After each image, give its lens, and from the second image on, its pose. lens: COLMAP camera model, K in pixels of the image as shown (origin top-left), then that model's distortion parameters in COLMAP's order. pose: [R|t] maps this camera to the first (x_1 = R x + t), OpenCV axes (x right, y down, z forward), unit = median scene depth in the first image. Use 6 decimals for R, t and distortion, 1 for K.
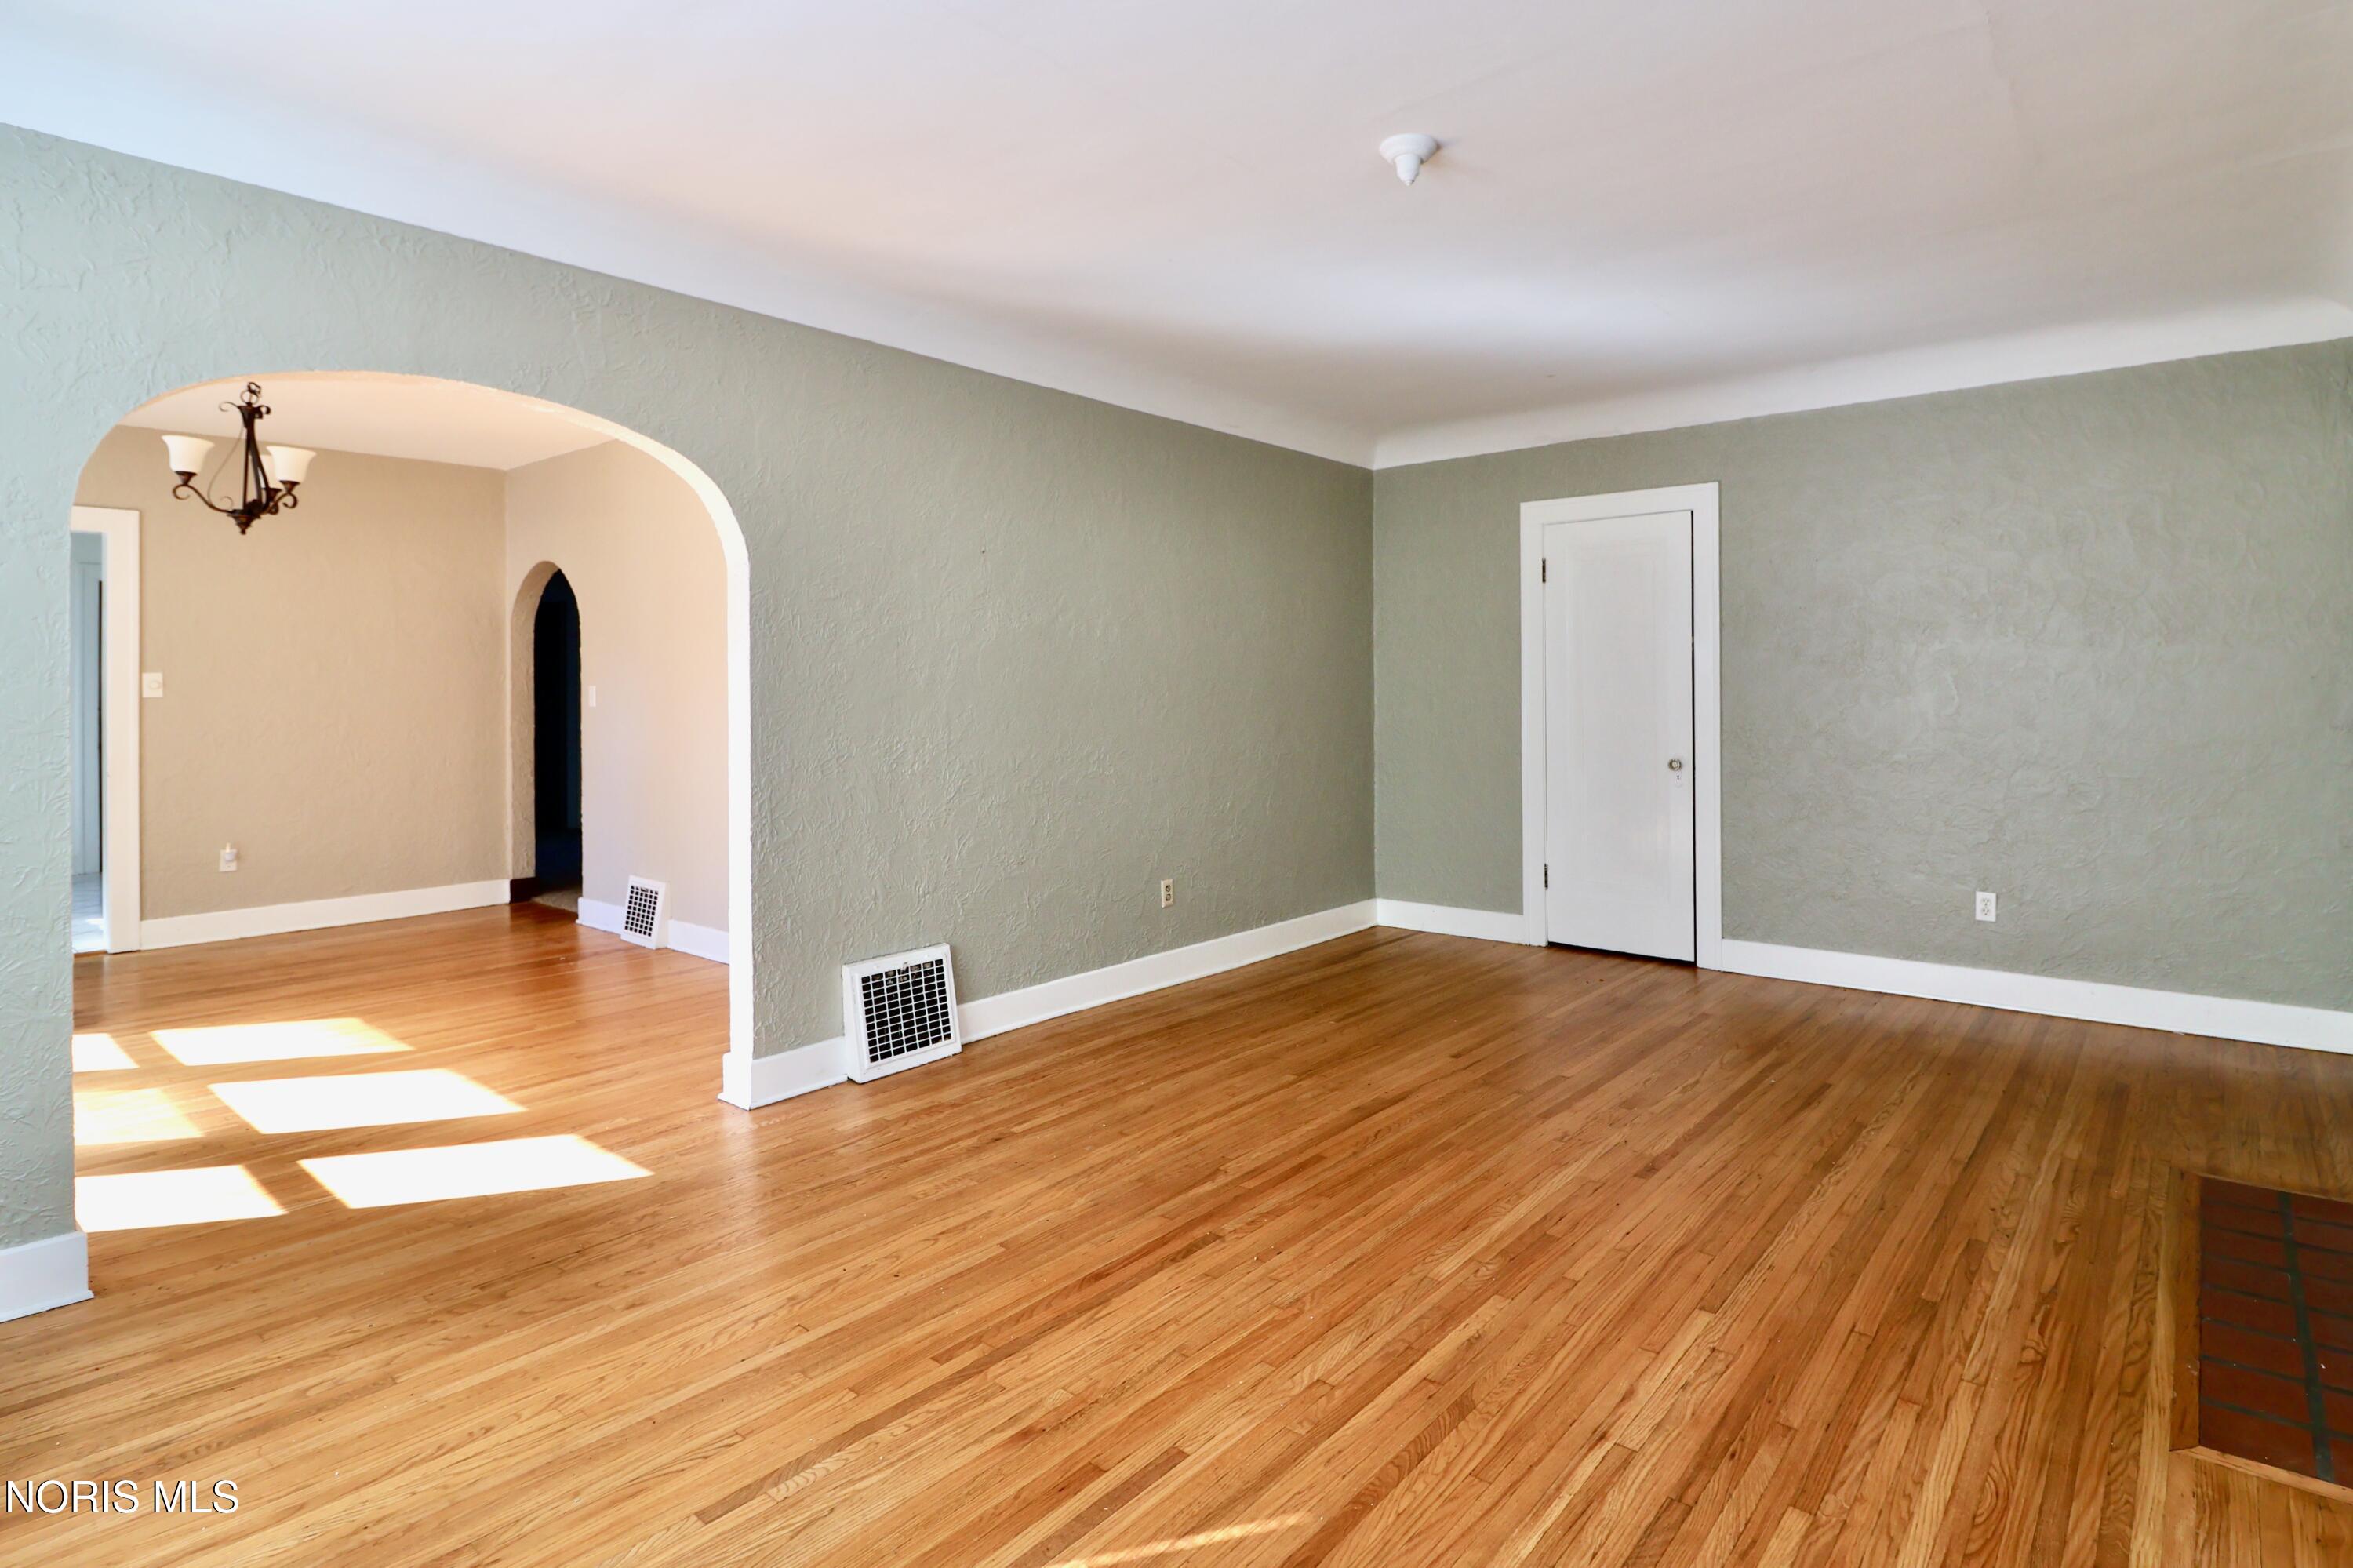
lens RADIAL K [[1197.9, 0, 1221.0], [0, 1197.9, 680.0], [0, 0, 1]] dist [-0.009896, -0.005382]
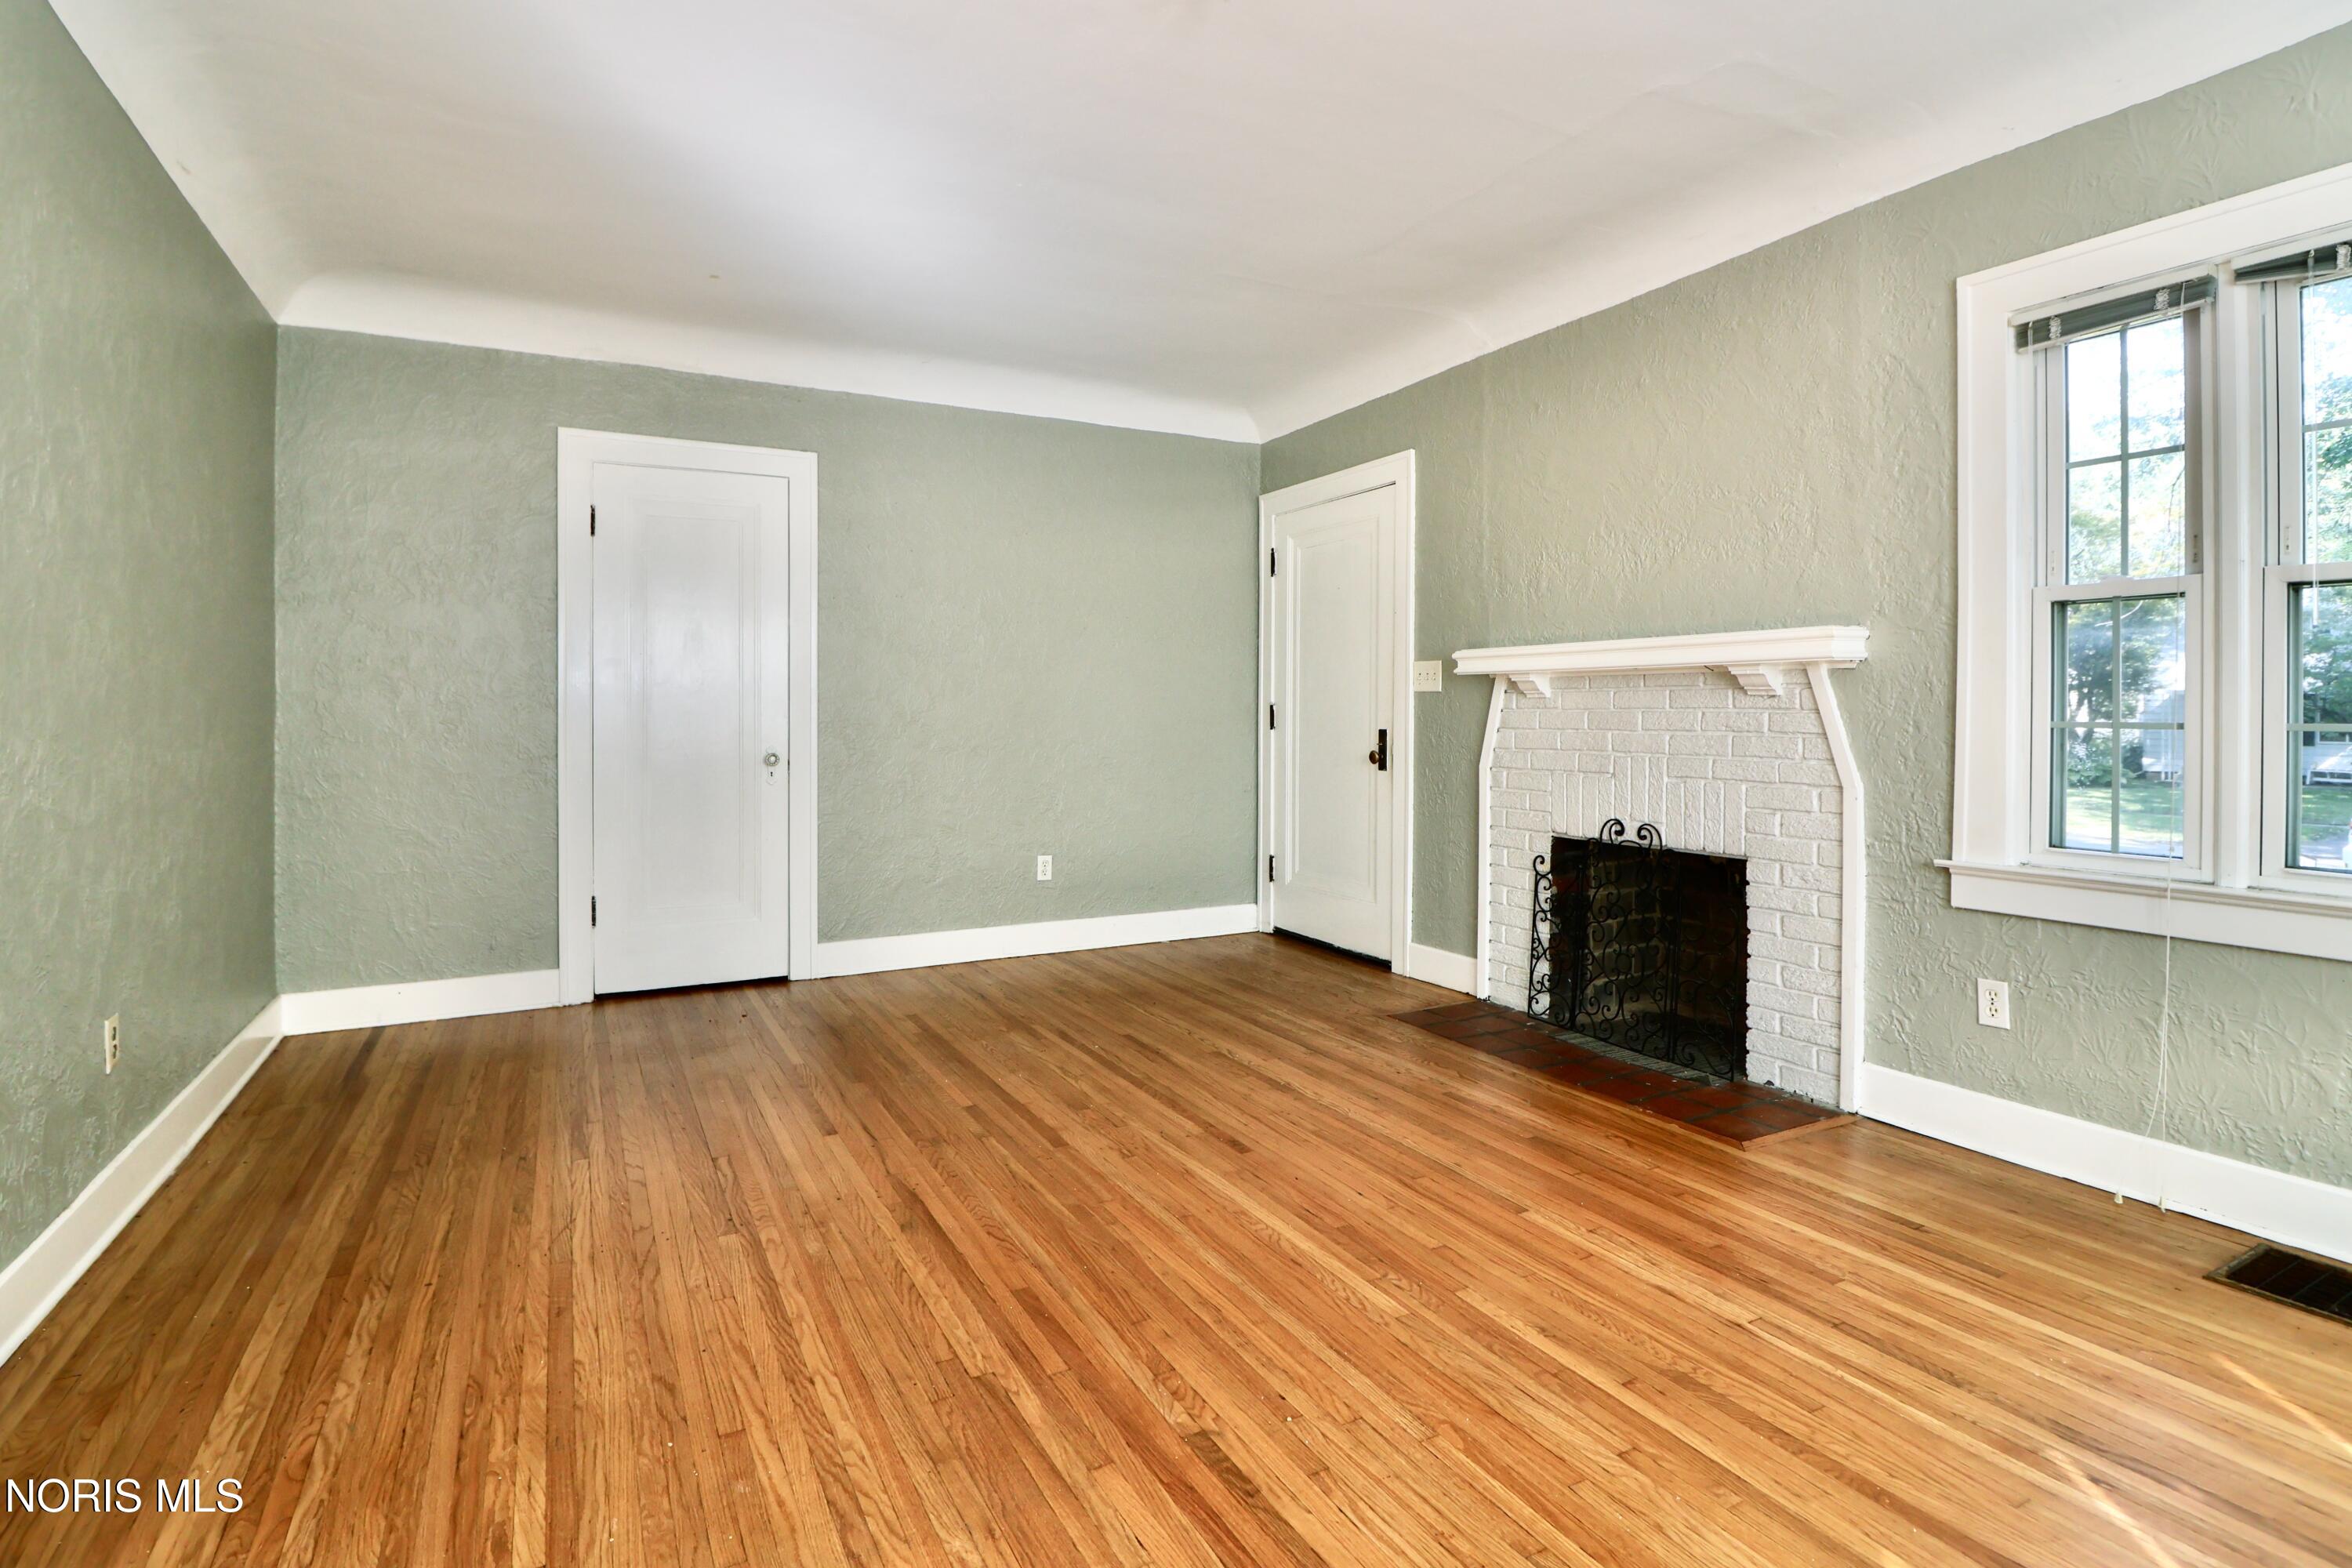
lens RADIAL K [[1154.7, 0, 1193.5], [0, 1154.7, 709.9], [0, 0, 1]] dist [-0.004681, -0.002374]
pose [[0.394484, 0.005667, 0.918885, -0.516775], [-0.006054, 0.999975, -0.003569, 0.063076], [-0.918883, -0.004155, 0.394509, 0.666775]]
